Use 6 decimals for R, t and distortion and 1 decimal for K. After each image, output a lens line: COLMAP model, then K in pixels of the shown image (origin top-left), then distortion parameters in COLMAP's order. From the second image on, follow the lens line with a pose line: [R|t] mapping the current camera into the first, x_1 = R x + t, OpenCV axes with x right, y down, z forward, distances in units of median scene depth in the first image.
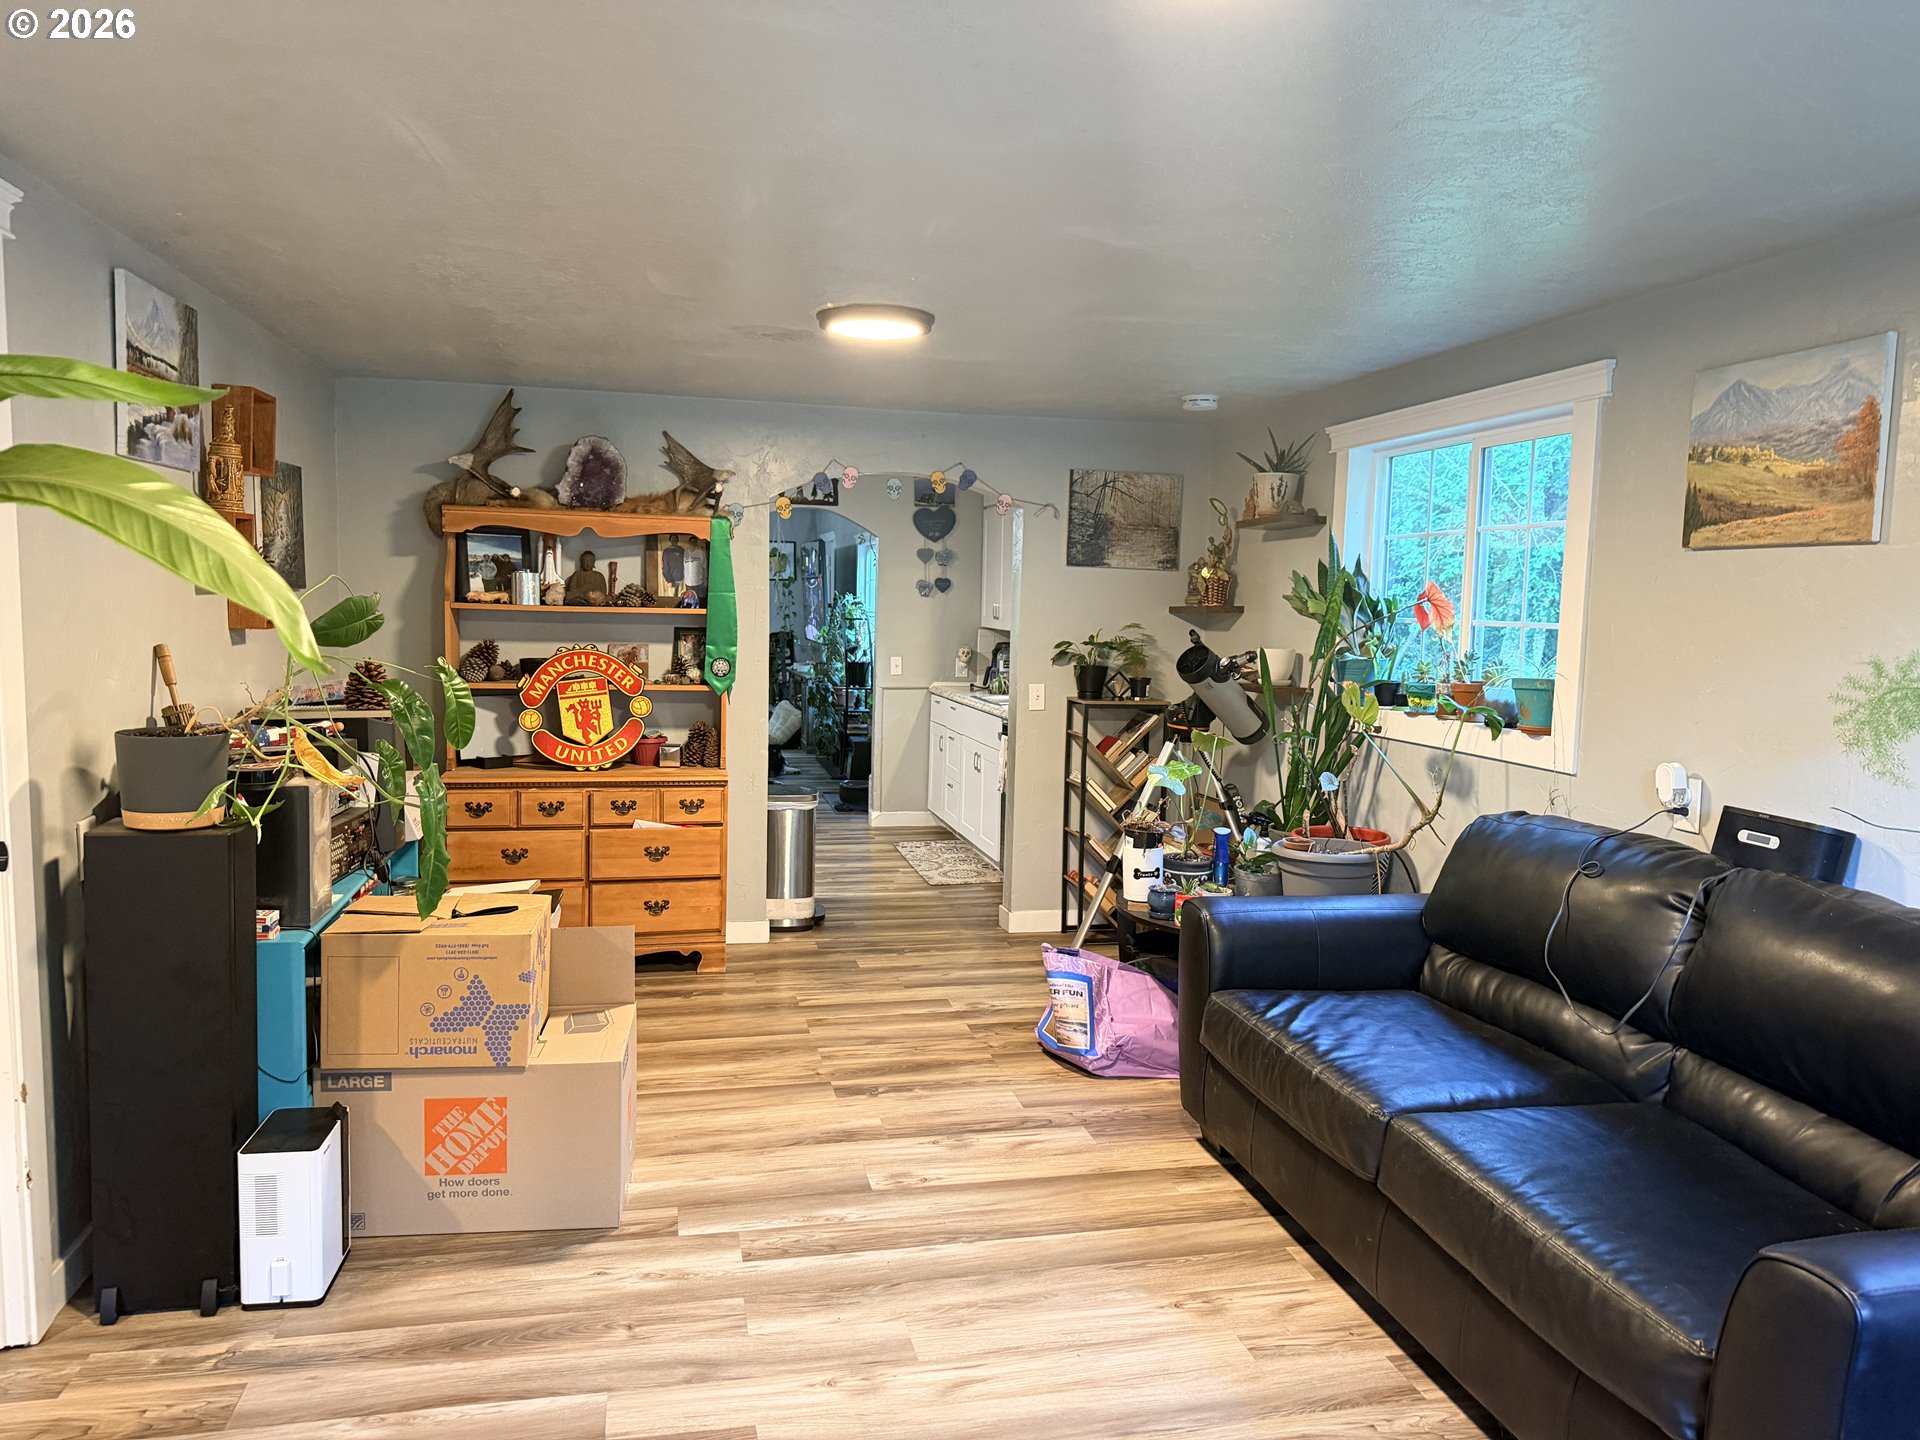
lens RADIAL K [[1327.6, 0, 960.0], [0, 1327.6, 720.0], [0, 0, 1]] dist [0.053878, -0.058988]
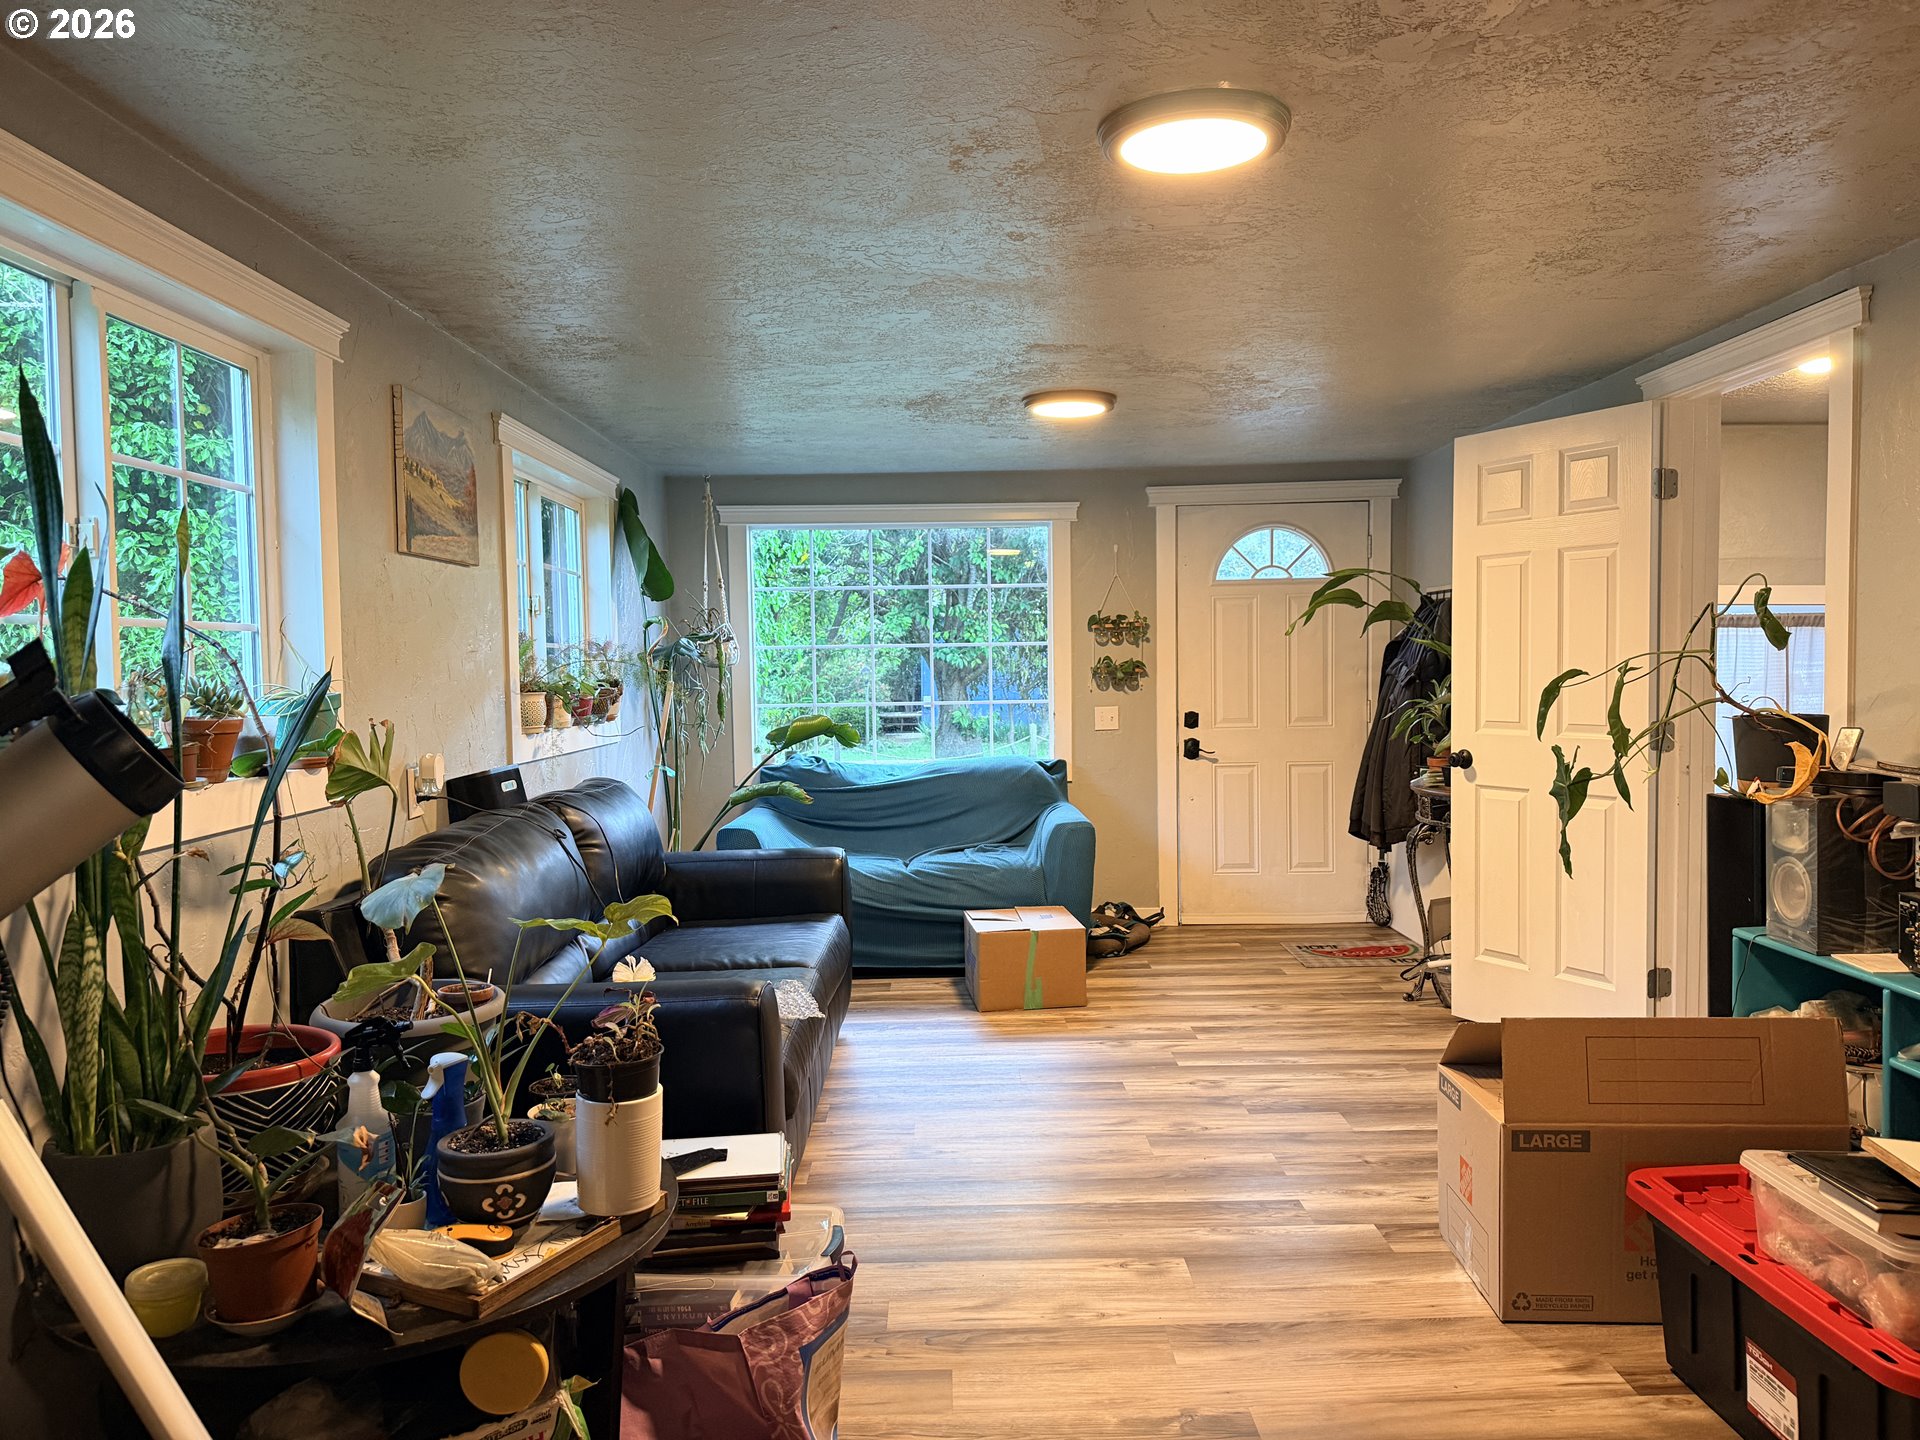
lens RADIAL K [[1369.3, 0, 960.0], [0, 1369.3, 720.0], [0, 0, 1]] dist [0.032673, -0.038760]
pose [[-0.978295, -0.015954, 0.206600, -0.084314], [0.012604, 0.990604, 0.136181, -0.107136], [-0.206831, 0.135829, -0.968902, 1.523580]]
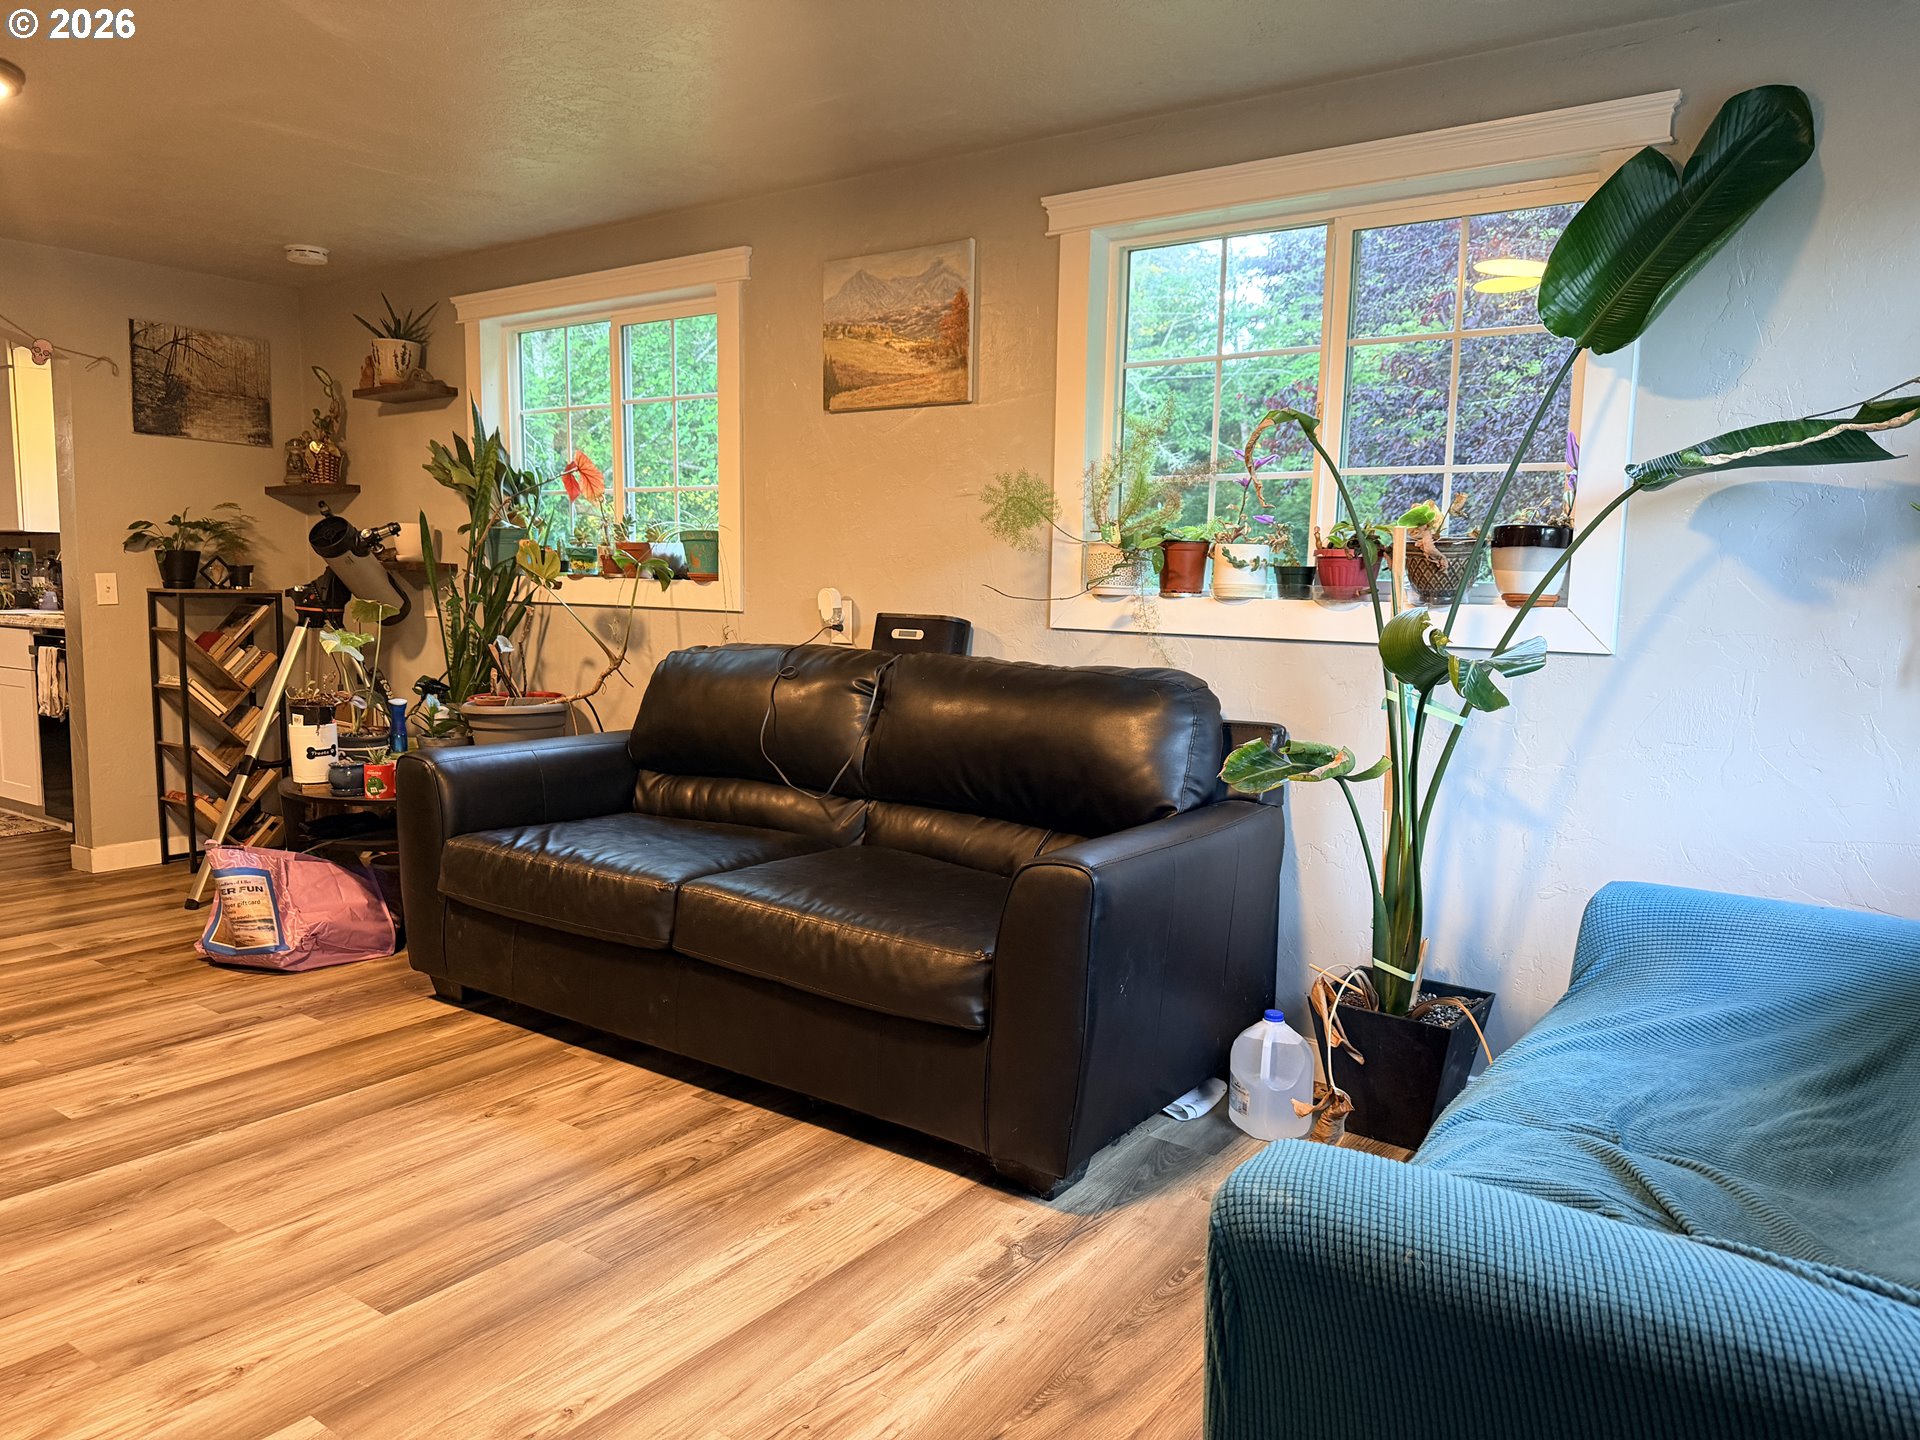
lens RADIAL K [[1360.1, 0, 958.8], [0, 1360.1, 742.6], [0, 0, 1]] dist [-0.004587, -0.007772]
pose [[0.754557, -0.085919, 0.650586, -0.145162], [0.054269, 0.996166, 0.068616, 0.071007], [-0.653987, -0.016469, 0.756326, -0.004927]]
